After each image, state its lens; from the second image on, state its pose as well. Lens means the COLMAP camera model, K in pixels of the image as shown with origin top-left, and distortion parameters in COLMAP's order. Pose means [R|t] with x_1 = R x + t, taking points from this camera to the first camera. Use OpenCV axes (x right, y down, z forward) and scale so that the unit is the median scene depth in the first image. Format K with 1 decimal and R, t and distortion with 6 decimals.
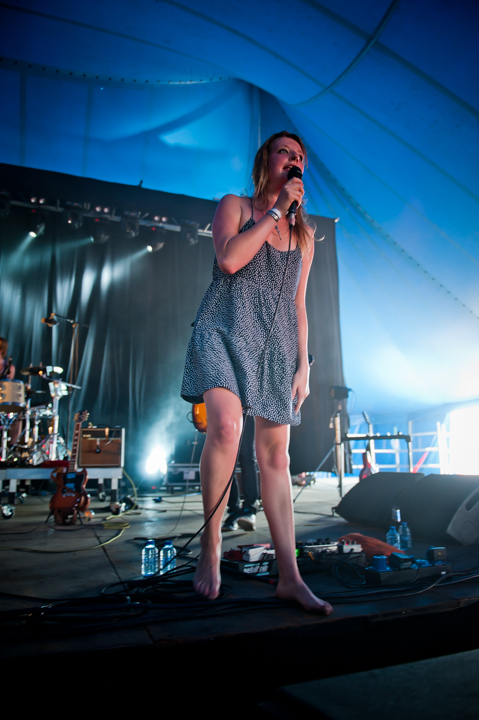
lens RADIAL K [[503.0, 0, 256.6], [0, 503.0, 365.1], [0, 0, 1]] dist [-0.049452, -0.008584]
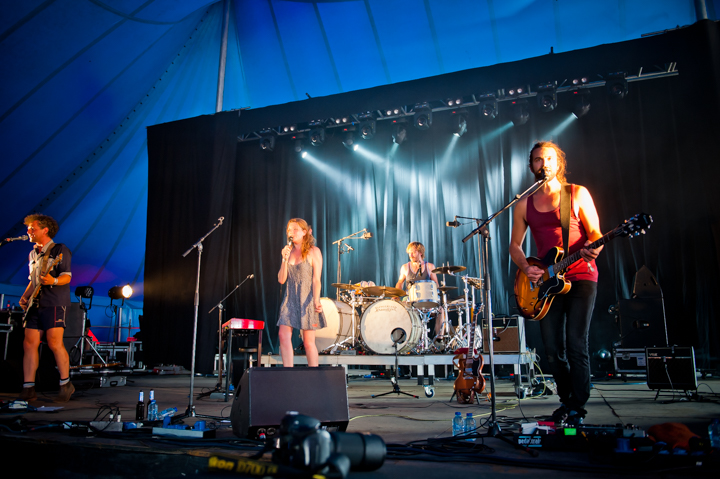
lens RADIAL K [[573.7, 0, 357.7], [0, 573.7, 240.3], [0, 0, 1]] dist [-0.014130, -0.012658]
pose [[0.734878, -0.130785, -0.665469, 0.307584], [0.136789, 0.989647, -0.043439, -0.026872], [0.664261, -0.059107, 0.745160, -0.116420]]
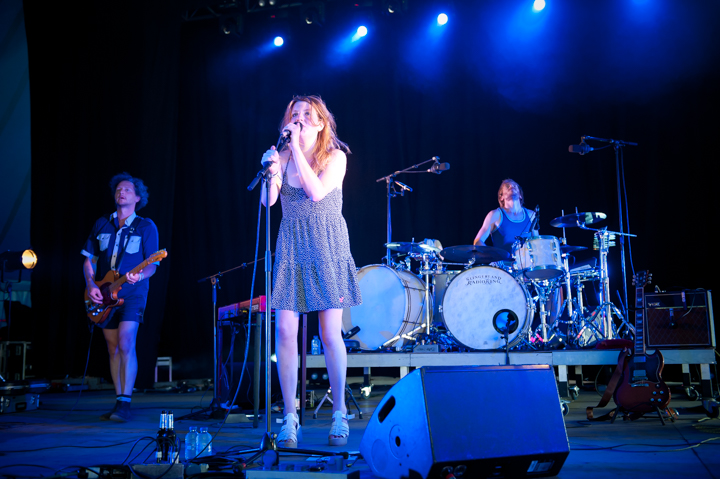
lens RADIAL K [[849.2, 0, 350.5], [0, 849.2, 249.4], [0, 0, 1]] dist [0.120196, 0.000000]
pose [[0.784873, -0.087249, -0.613483, 0.077513], [0.138023, 0.989781, 0.035817, -0.037456], [0.604089, -0.112786, 0.788895, -0.210781]]
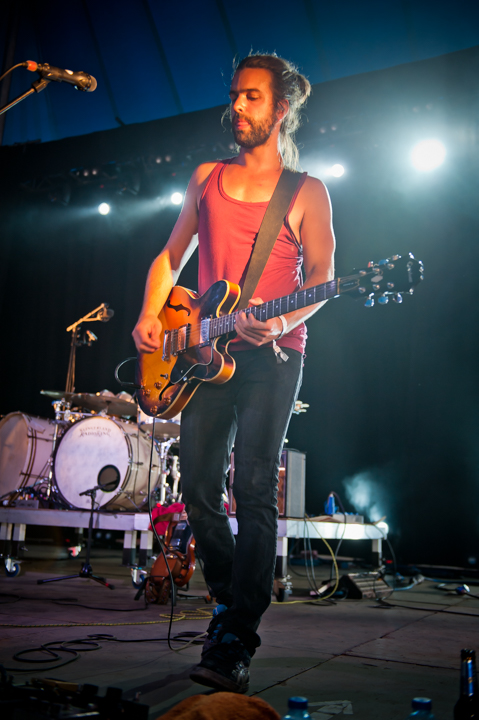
lens RADIAL K [[754.2, 0, 262.3], [0, 754.2, 376.3], [0, 0, 1]] dist [0.087713, 0.000000]
pose [[0.670491, -0.104673, -0.734496, 0.369126], [0.095610, 0.993933, -0.054367, 0.084101], [0.735731, -0.033773, 0.676431, 0.382712]]
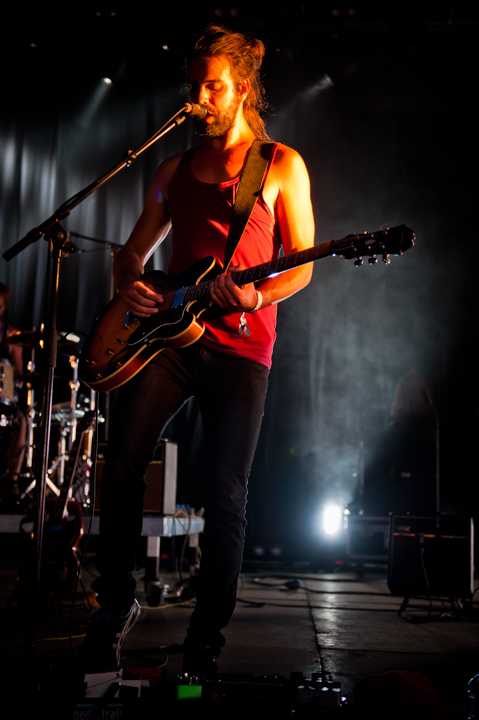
lens RADIAL K [[1045.3, 0, 261.9], [0, 1045.3, 361.1], [0, 0, 1]] dist [0.170822, 0.000000]
pose [[0.907443, -0.024990, -0.419431, 0.291713], [0.043951, 0.998399, 0.035603, 0.005068], [0.417870, -0.050742, 0.907089, 0.038828]]
